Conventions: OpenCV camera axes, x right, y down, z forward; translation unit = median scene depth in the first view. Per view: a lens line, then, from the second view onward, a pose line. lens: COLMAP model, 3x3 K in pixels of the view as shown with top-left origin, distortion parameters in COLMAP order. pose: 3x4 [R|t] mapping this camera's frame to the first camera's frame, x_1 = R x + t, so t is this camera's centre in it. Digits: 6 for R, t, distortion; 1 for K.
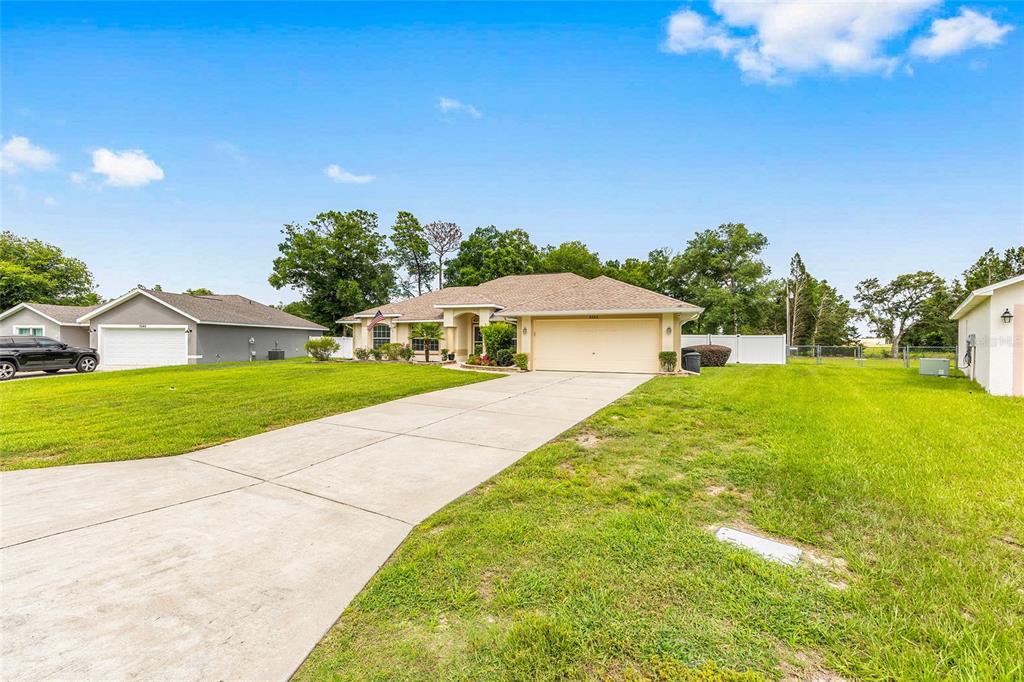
lens RADIAL K [[416.1, 0, 506.6], [0, 416.1, 351.7], [0, 0, 1]] dist [0.000106, 0.001401]
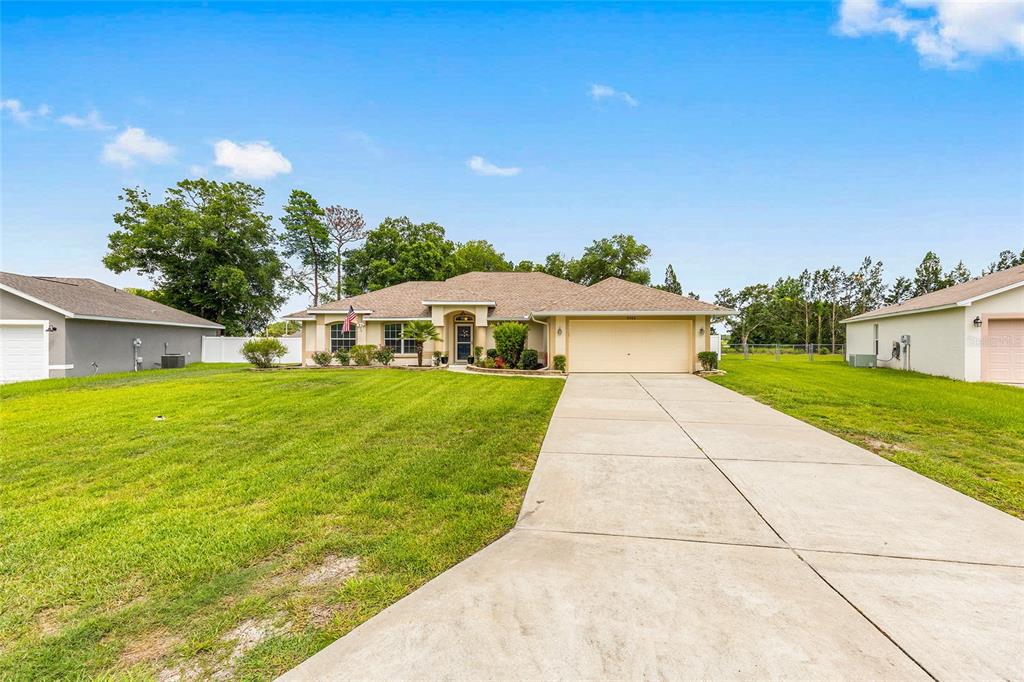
lens RADIAL K [[416.1, 0, 512.3], [0, 416.1, 347.8], [0, 0, 1]] dist [0.000106, 0.001401]
pose [[0.943195, -0.010277, 0.332080, -0.122070], [0.012458, 0.999913, -0.004438, -0.003197], [-0.332005, 0.008323, 0.943241, 0.047473]]
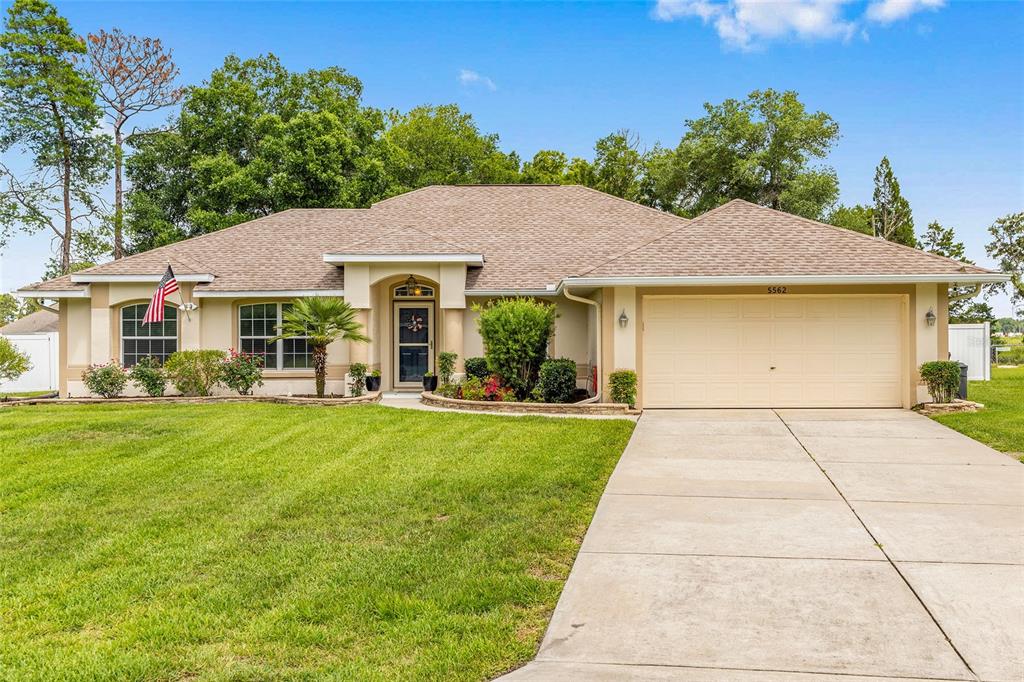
lens RADIAL K [[993.4, 0, 510.4], [0, 993.4, 342.4], [0, 0, 1]] dist [0.012292, 0.000000]
pose [[0.945342, -0.011609, 0.325873, -0.134784], [0.017724, 0.999718, -0.015802, -0.003787], [-0.325597, 0.020714, 0.945282, 0.015416]]
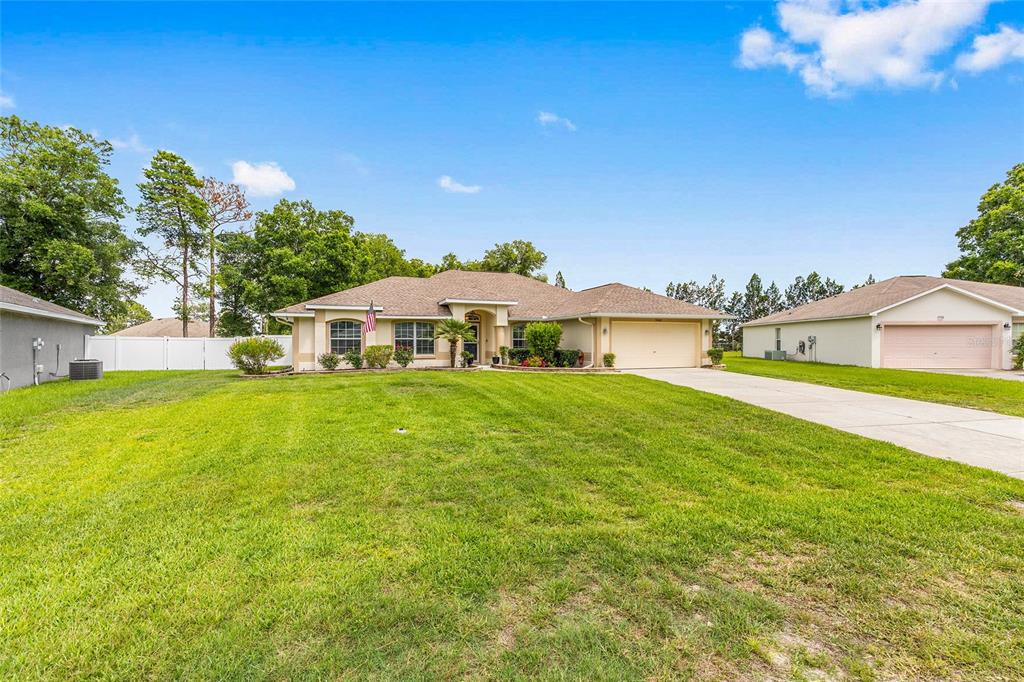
lens RADIAL K [[416.1, 0, 512.5], [0, 416.1, 351.1], [0, 0, 1]] dist [0.000106, 0.001401]
pose [[0.768805, -0.020778, 0.639145, -0.256635], [0.021453, 0.999747, 0.006695, -0.004397], [-0.639123, 0.008564, 0.769057, 0.118688]]
